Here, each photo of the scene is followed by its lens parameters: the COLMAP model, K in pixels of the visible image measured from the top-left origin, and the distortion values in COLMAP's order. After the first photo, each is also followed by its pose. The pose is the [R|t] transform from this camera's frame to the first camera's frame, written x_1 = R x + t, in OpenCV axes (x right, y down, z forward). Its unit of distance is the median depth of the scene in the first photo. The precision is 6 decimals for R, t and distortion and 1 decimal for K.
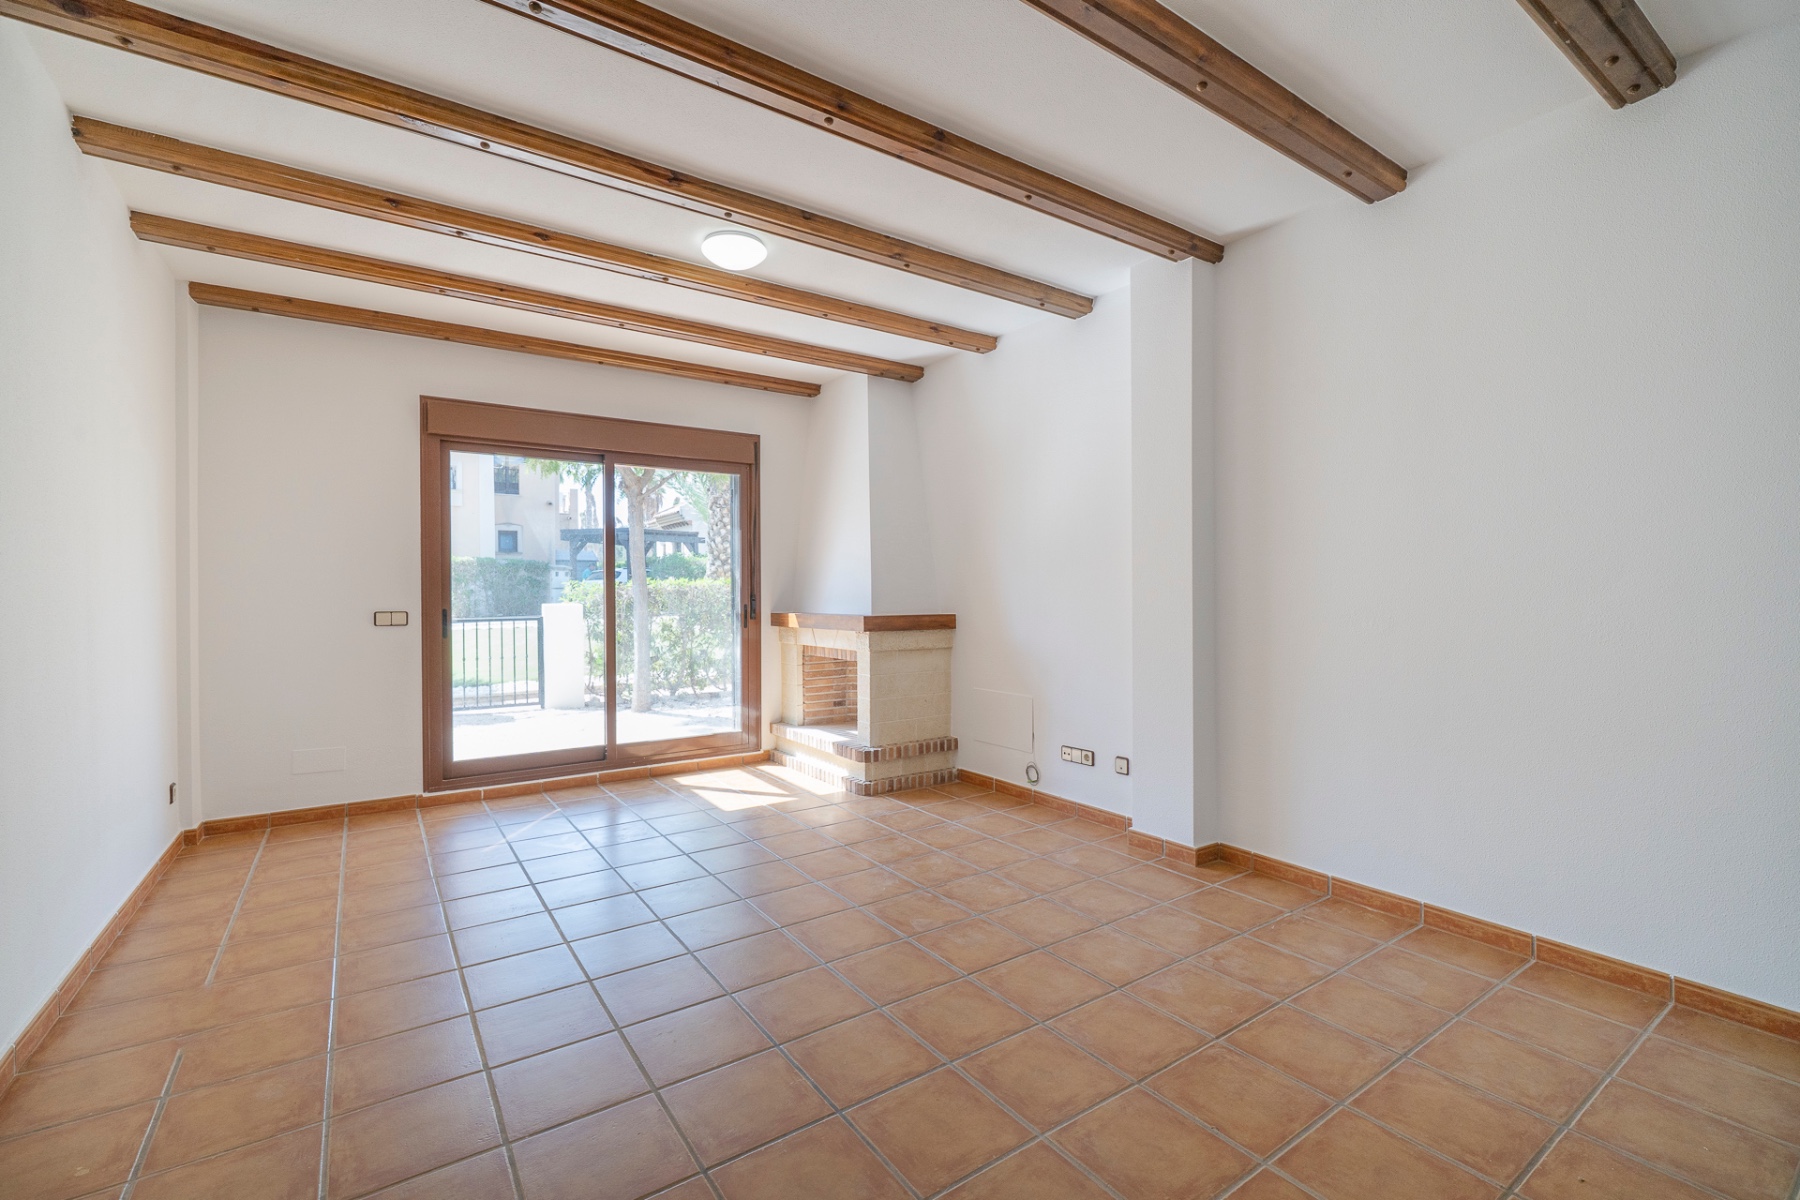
lens RADIAL K [[778.6, 0, 895.8], [0, 778.6, 598.5], [0, 0, 1]] dist [0.001525, 0.000370]
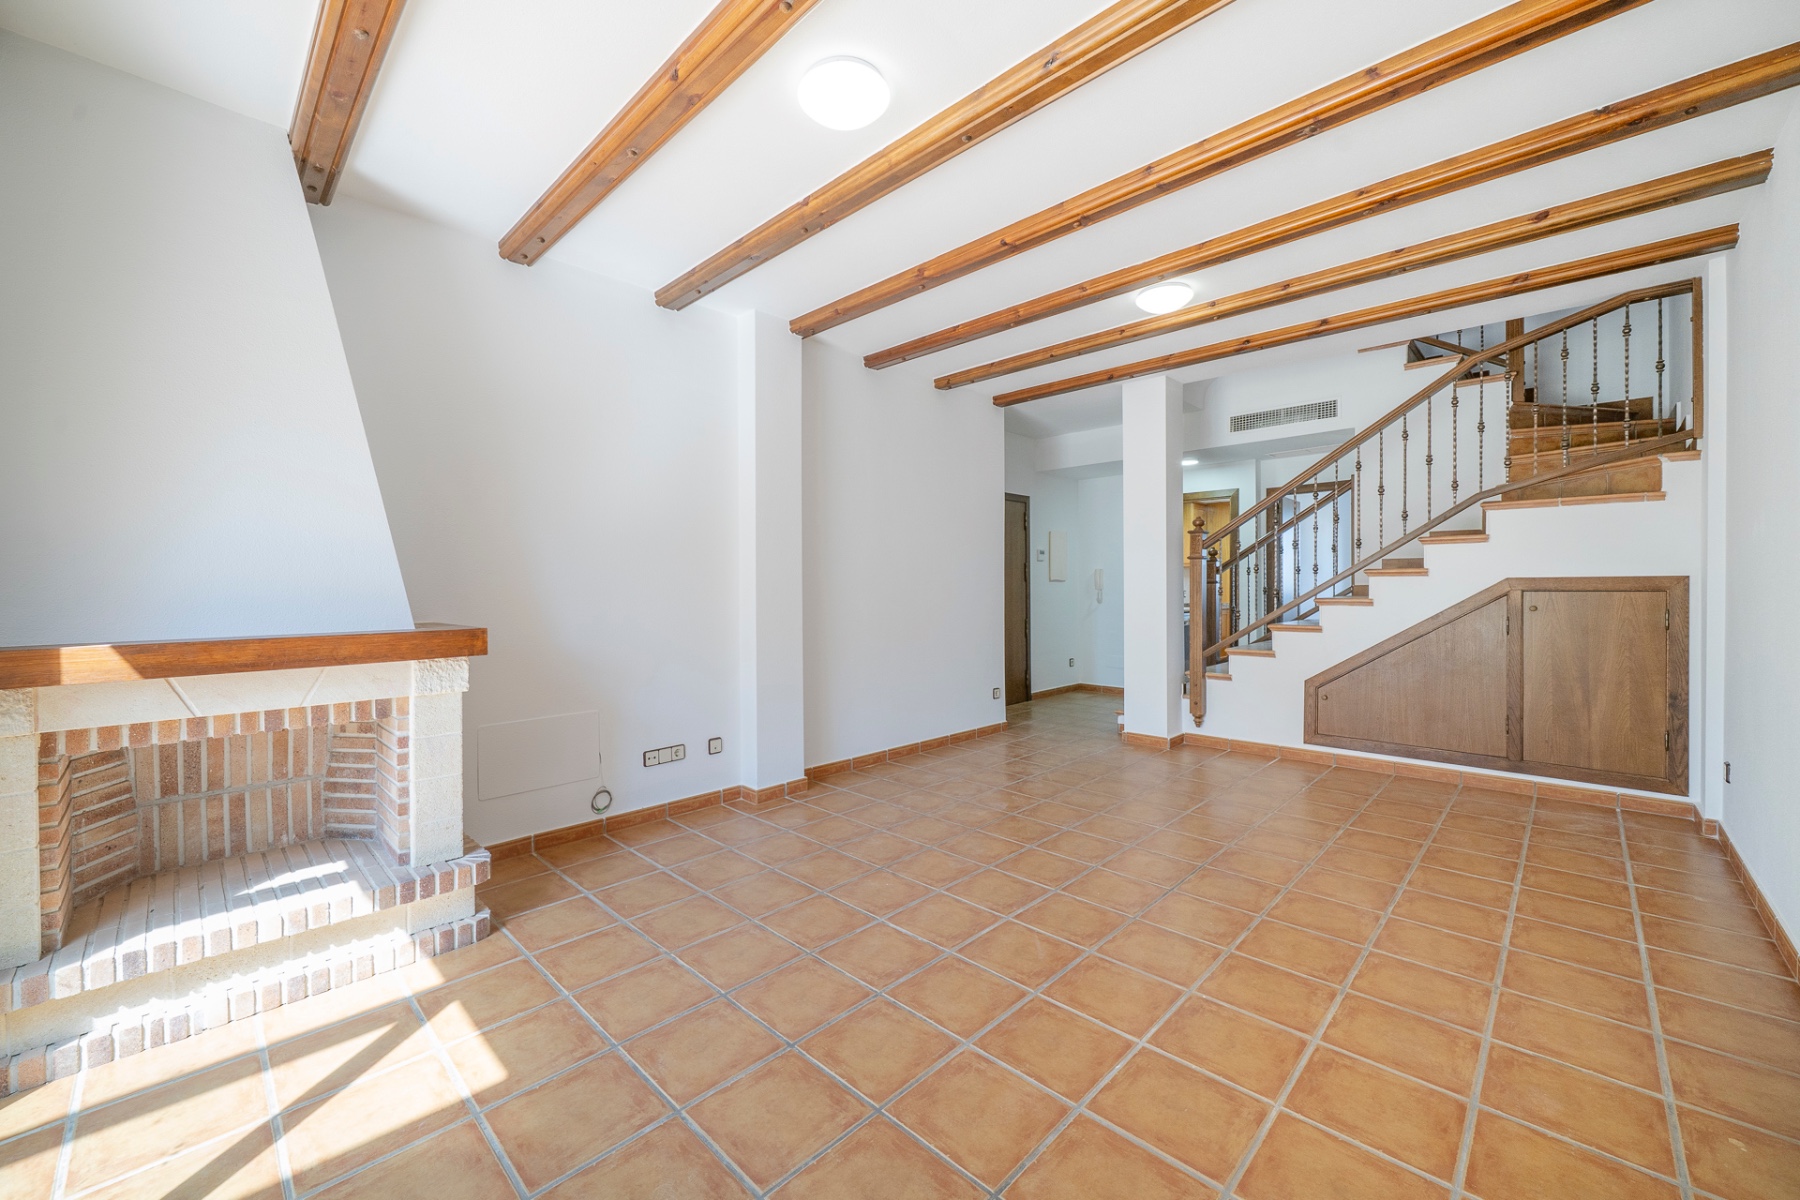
lens RADIAL K [[703.7, 0, 896.1], [0, 703.7, 629.7], [0, 0, 1]] dist [0.000684, 0.000164]
pose [[-0.193712, -0.057769, 0.979356, -0.616540], [0.014503, 0.997987, 0.061736, -0.002620], [-0.980951, 0.026163, -0.192484, 0.816923]]
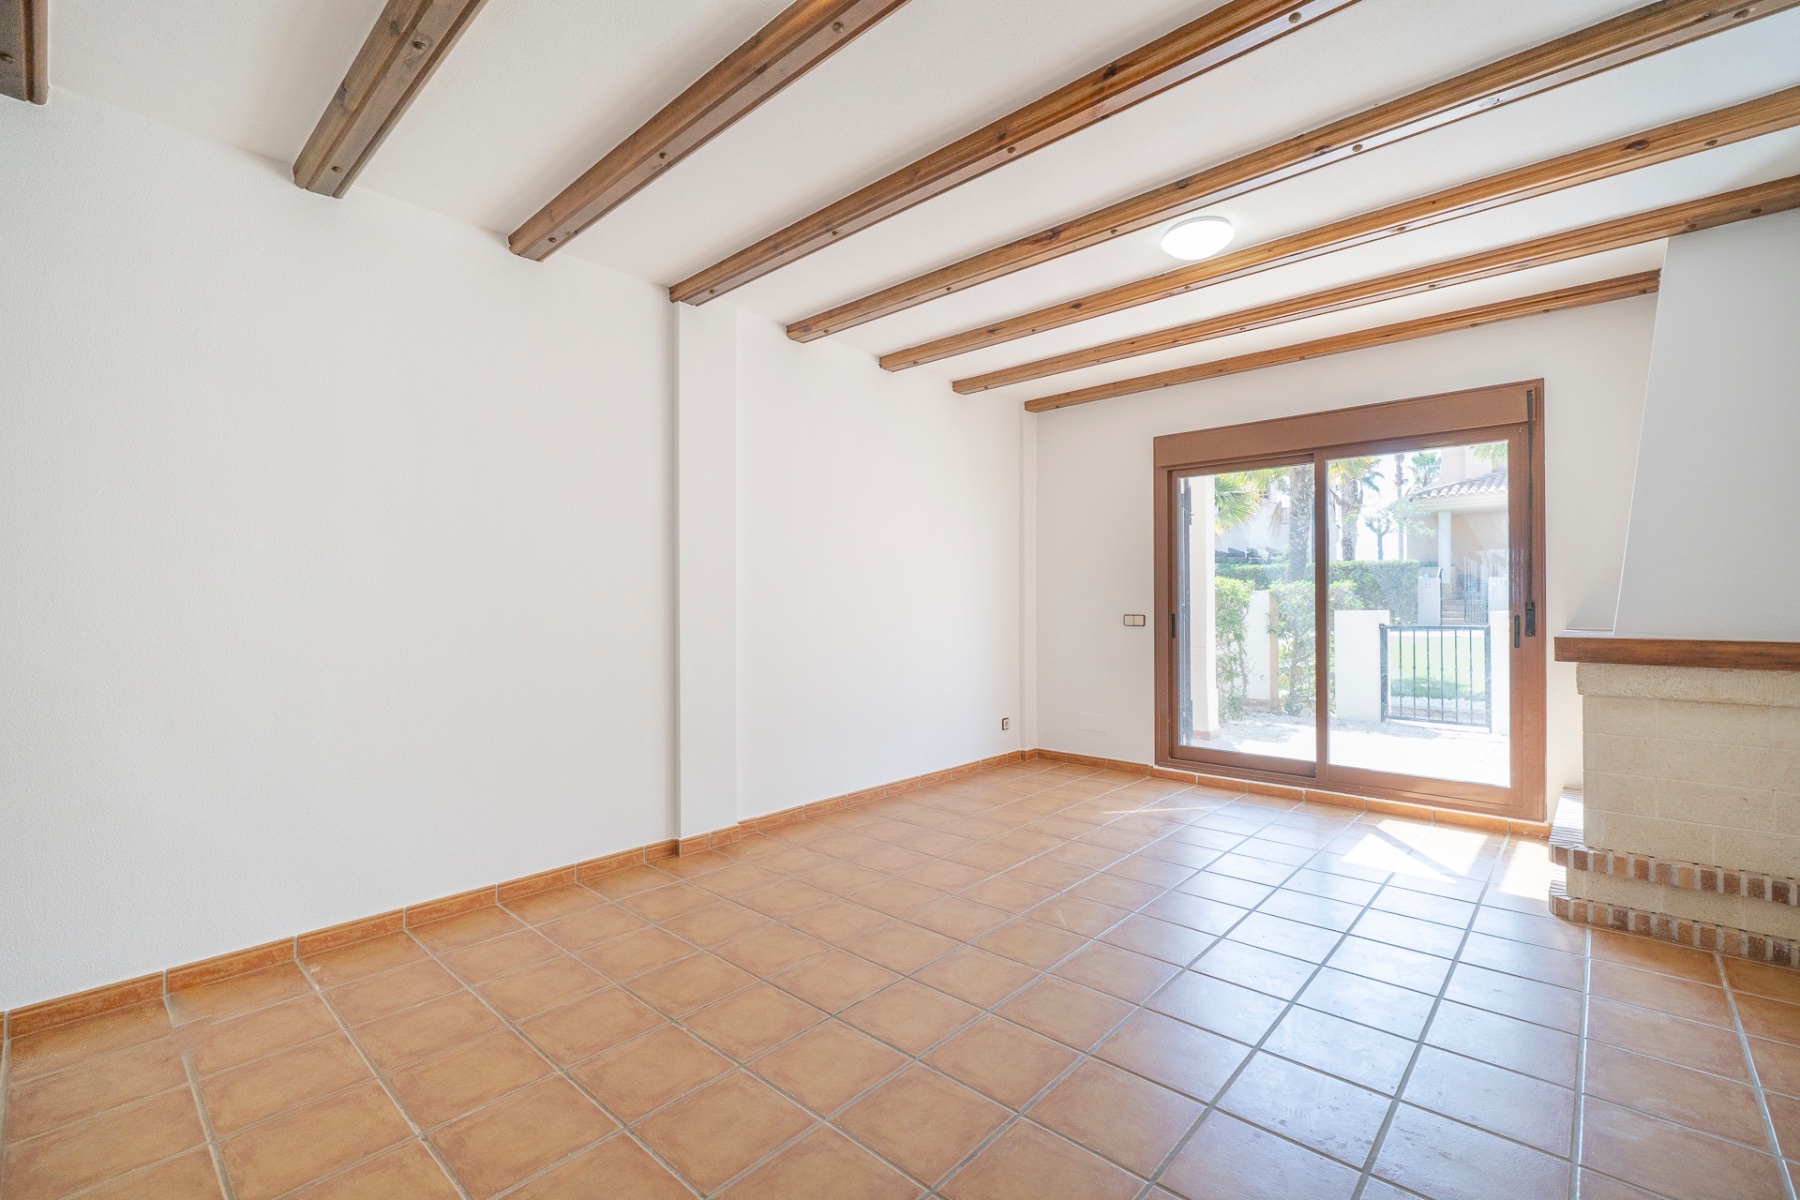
lens RADIAL K [[778.6, 0, 895.8], [0, 778.6, 598.5], [0, 0, 1]] dist [0.001525, 0.000370]
pose [[0.231577, 0.000421, -0.972816, 0.474265], [-0.004902, 0.999988, -0.000734, -0.006462], [0.972804, 0.004939, 0.231577, 0.324457]]
